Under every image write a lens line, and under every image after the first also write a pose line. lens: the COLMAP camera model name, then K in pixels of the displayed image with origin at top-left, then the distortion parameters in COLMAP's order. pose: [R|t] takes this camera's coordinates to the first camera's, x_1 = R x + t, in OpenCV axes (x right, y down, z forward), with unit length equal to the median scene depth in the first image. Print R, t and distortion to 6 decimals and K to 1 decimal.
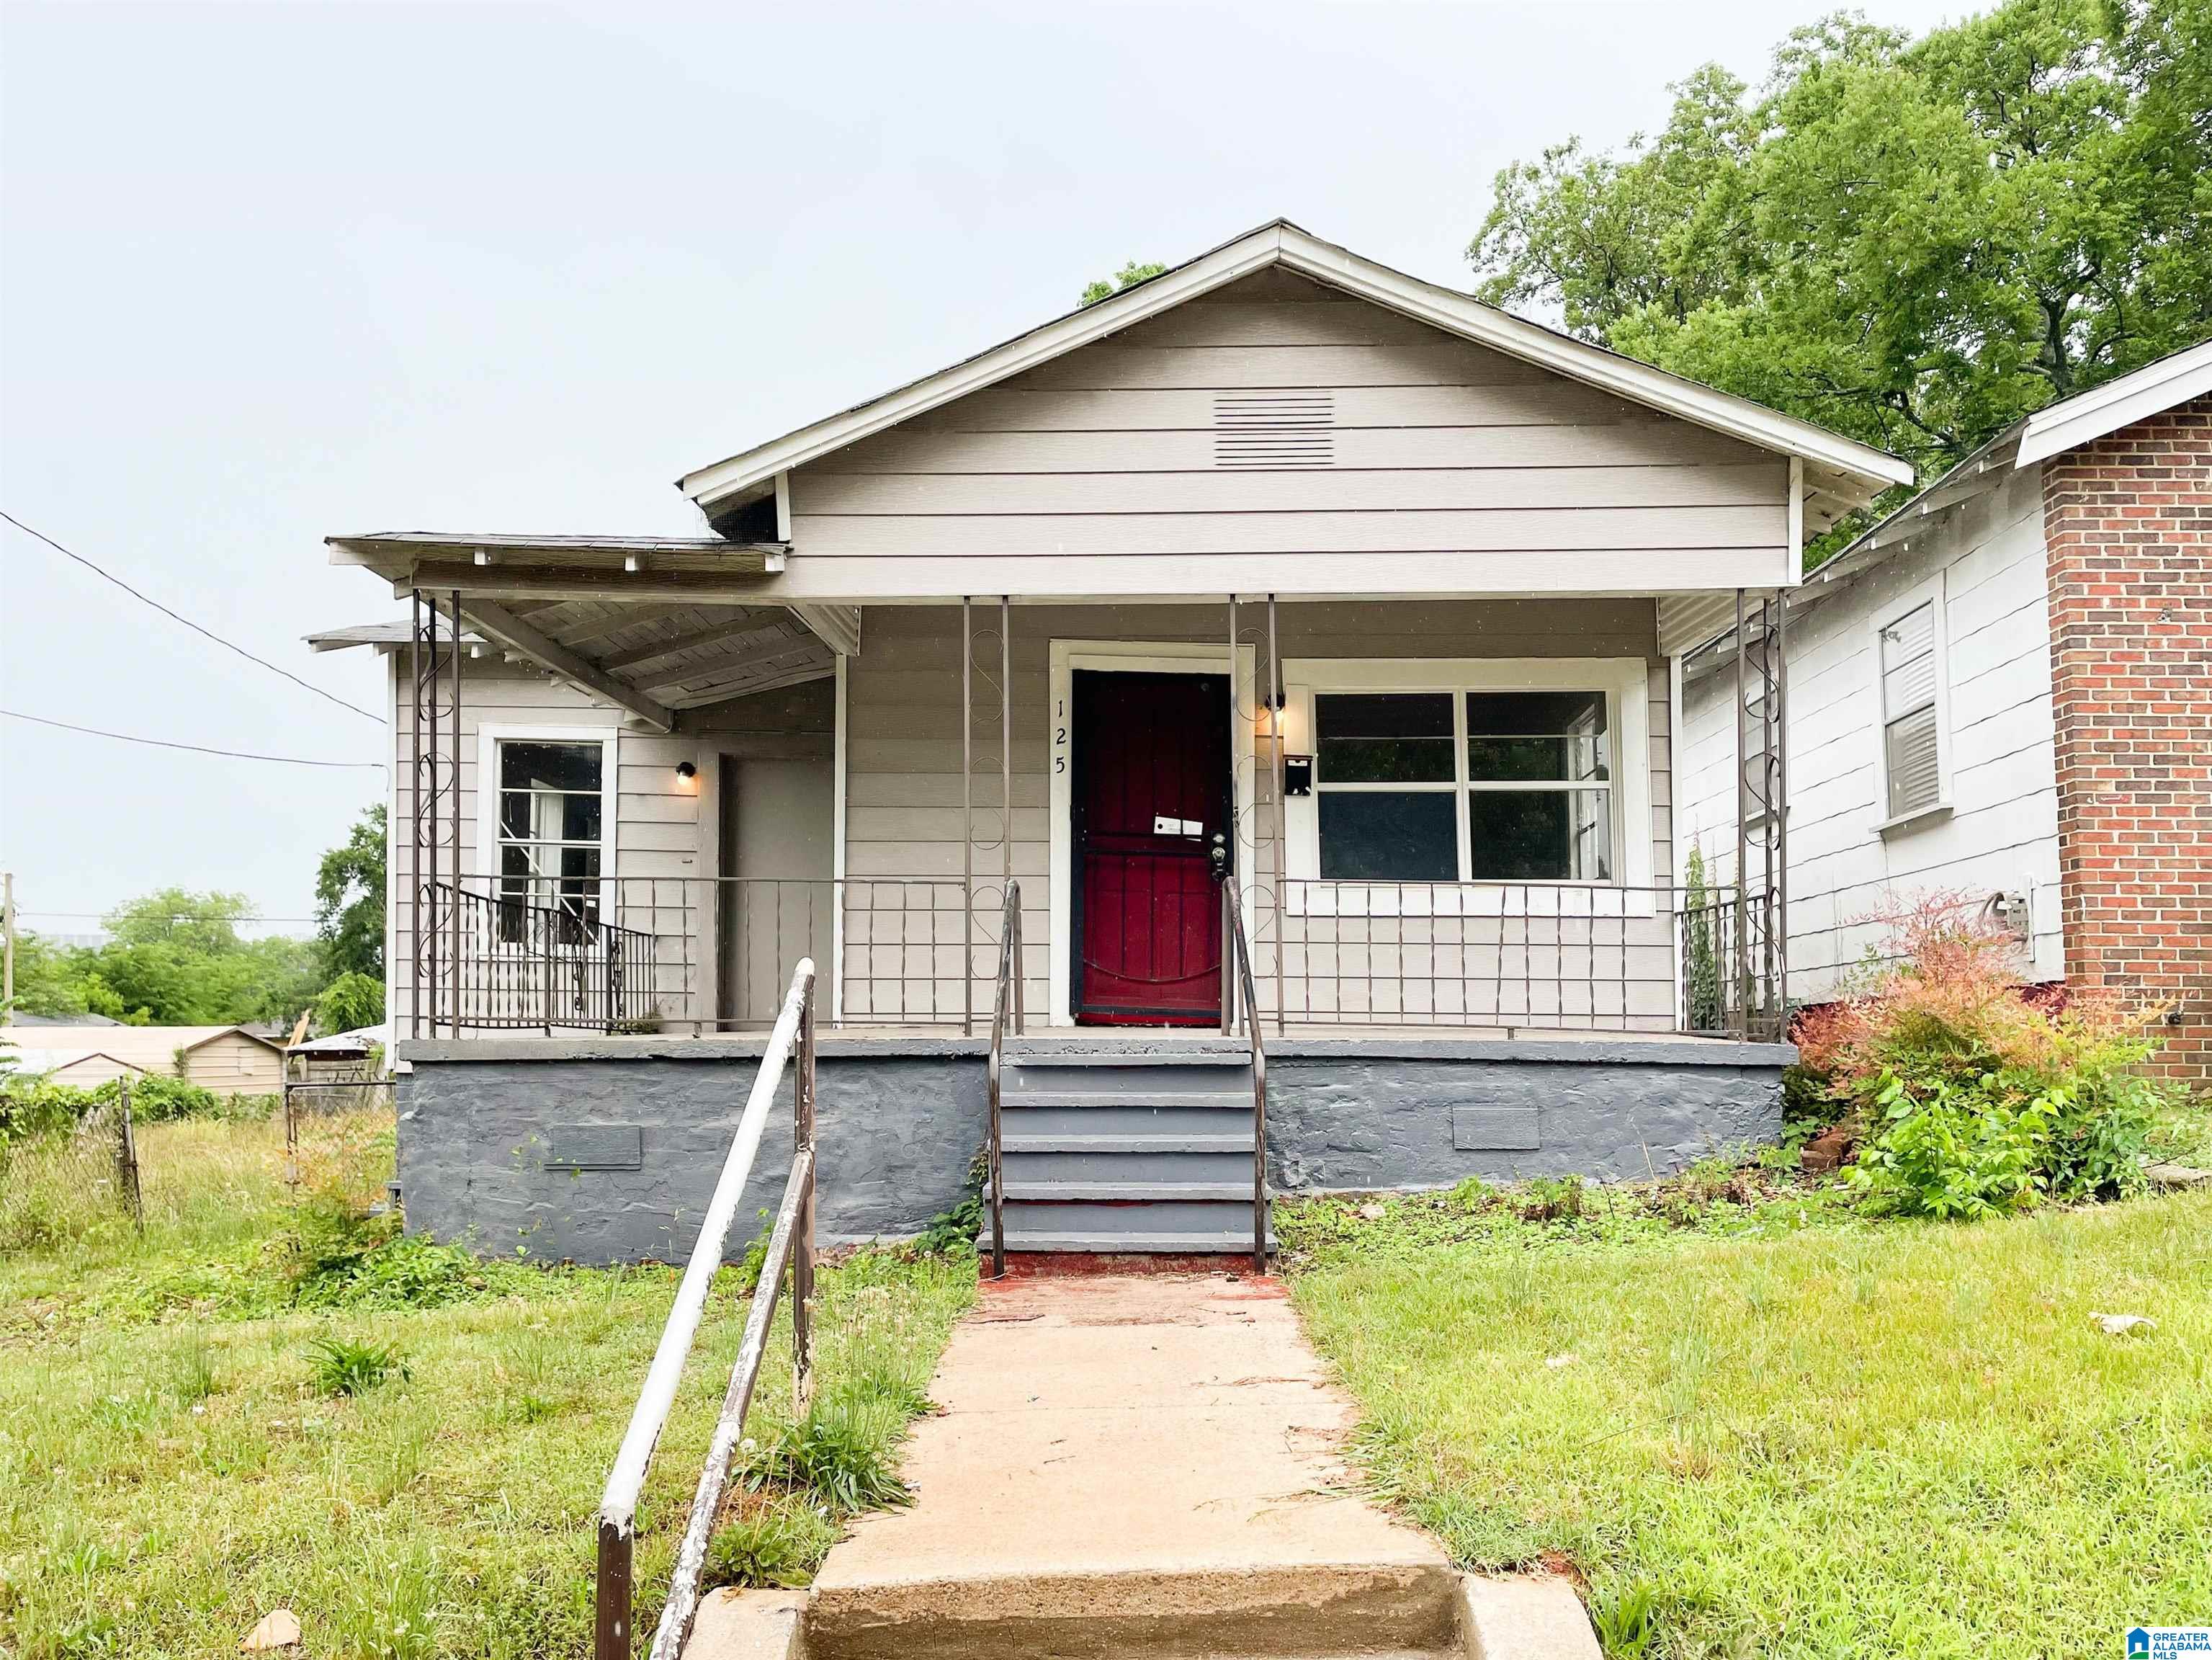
lens RADIAL K [[1768.8, 0, 1105.6], [0, 1768.8, 830.2], [0, 0, 1]] dist [0.041079, 0.001883]
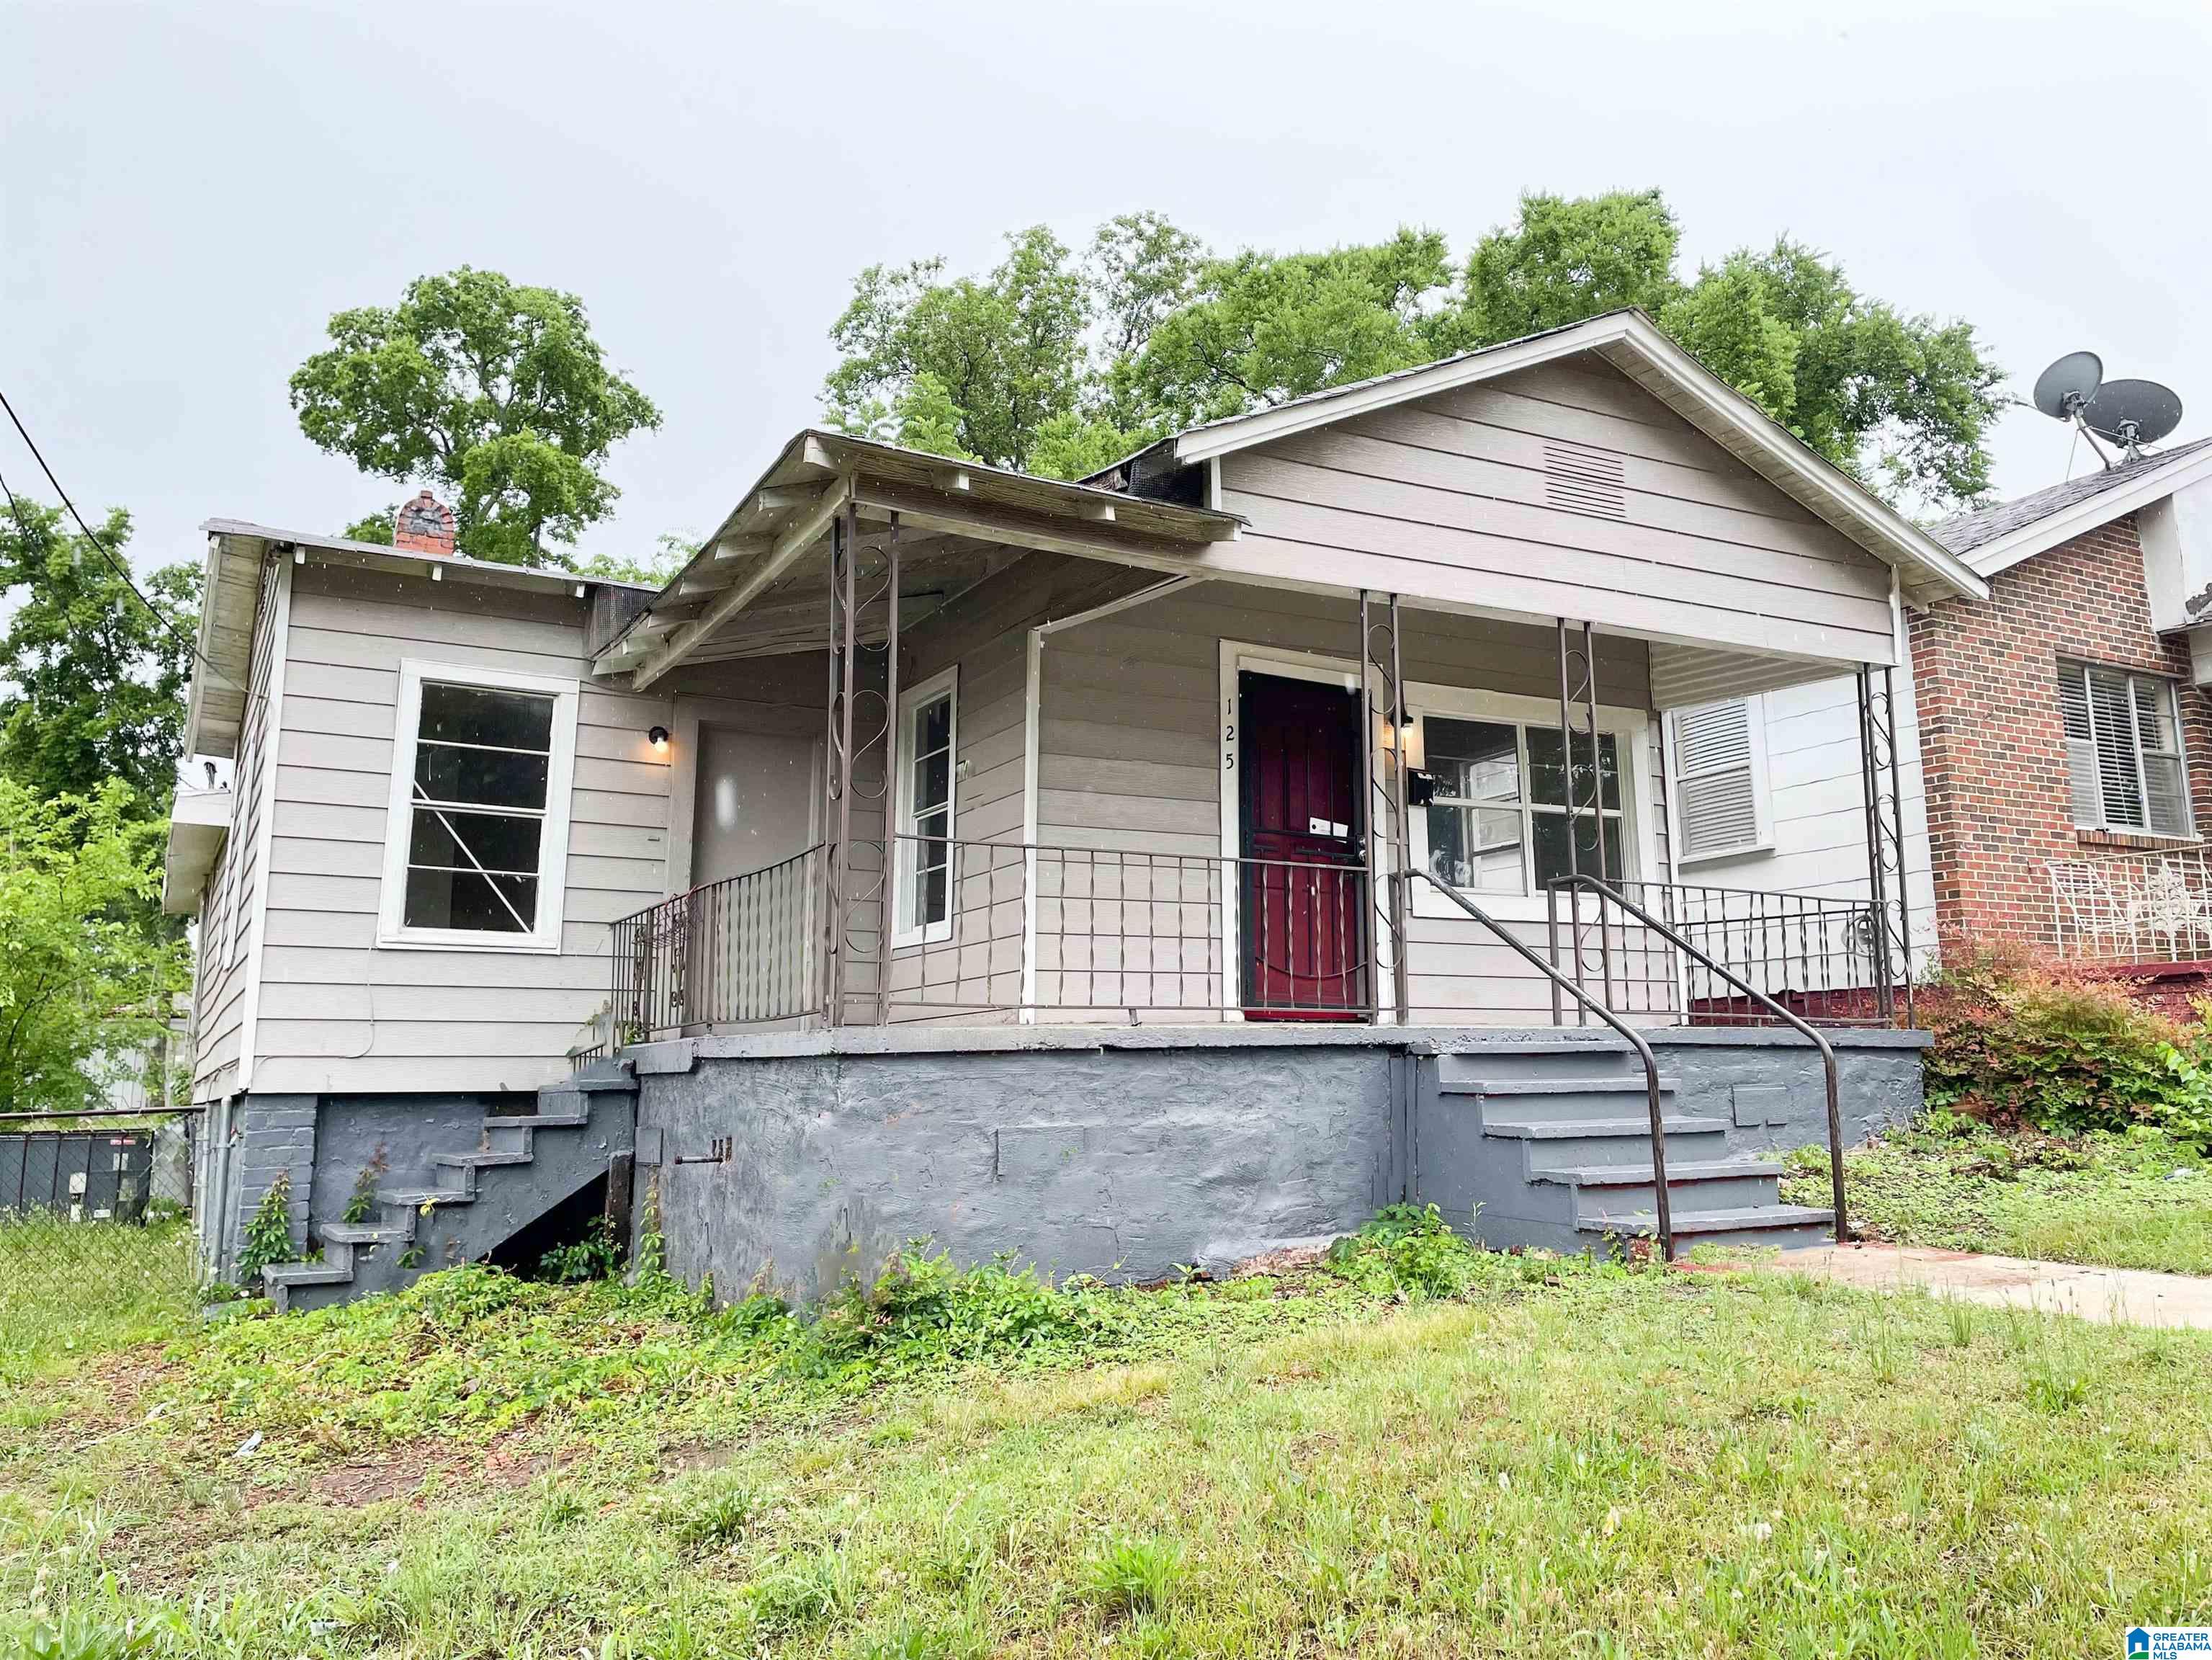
lens RADIAL K [[1661.5, 0, 1050.6], [0, 1661.5, 642.0], [0, 0, 1]] dist [0.012342, -0.006072]
pose [[0.867624, 0.111842, 0.484479, -0.599689], [-0.046173, 0.988286, -0.145458, 0.040420], [-0.495073, 0.103833, 0.862625, 0.219483]]
